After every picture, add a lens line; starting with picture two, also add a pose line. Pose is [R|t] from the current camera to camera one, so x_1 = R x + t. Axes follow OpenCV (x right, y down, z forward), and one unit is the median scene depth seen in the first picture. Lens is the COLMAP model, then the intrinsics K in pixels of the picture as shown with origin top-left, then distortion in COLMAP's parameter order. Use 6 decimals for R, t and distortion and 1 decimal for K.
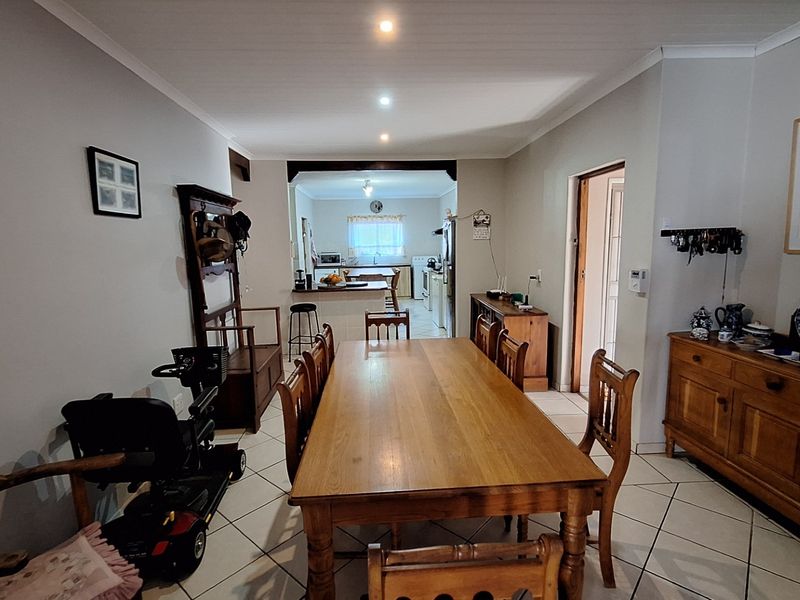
lens RADIAL K [[418.9, 0, 399.3], [0, 418.9, 298.7], [0, 0, 1]] dist [-0.000326, 0.000347]
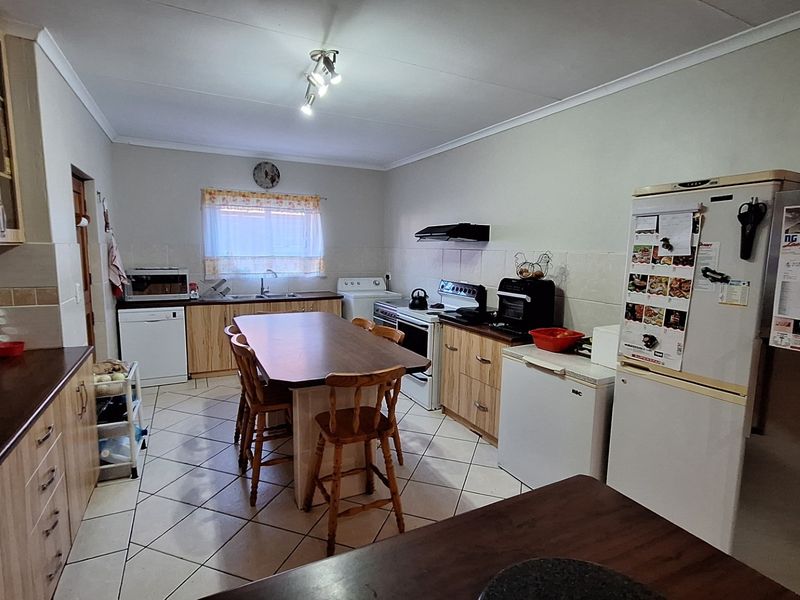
lens RADIAL K [[418.9, 0, 398.3], [0, 418.9, 301.1], [0, 0, 1]] dist [-0.000326, 0.000347]
pose [[0.918445, -0.016220, 0.395217, -0.109532], [0.019364, 0.999805, -0.003967, -0.070066], [-0.395075, 0.011297, 0.918579, 0.502552]]
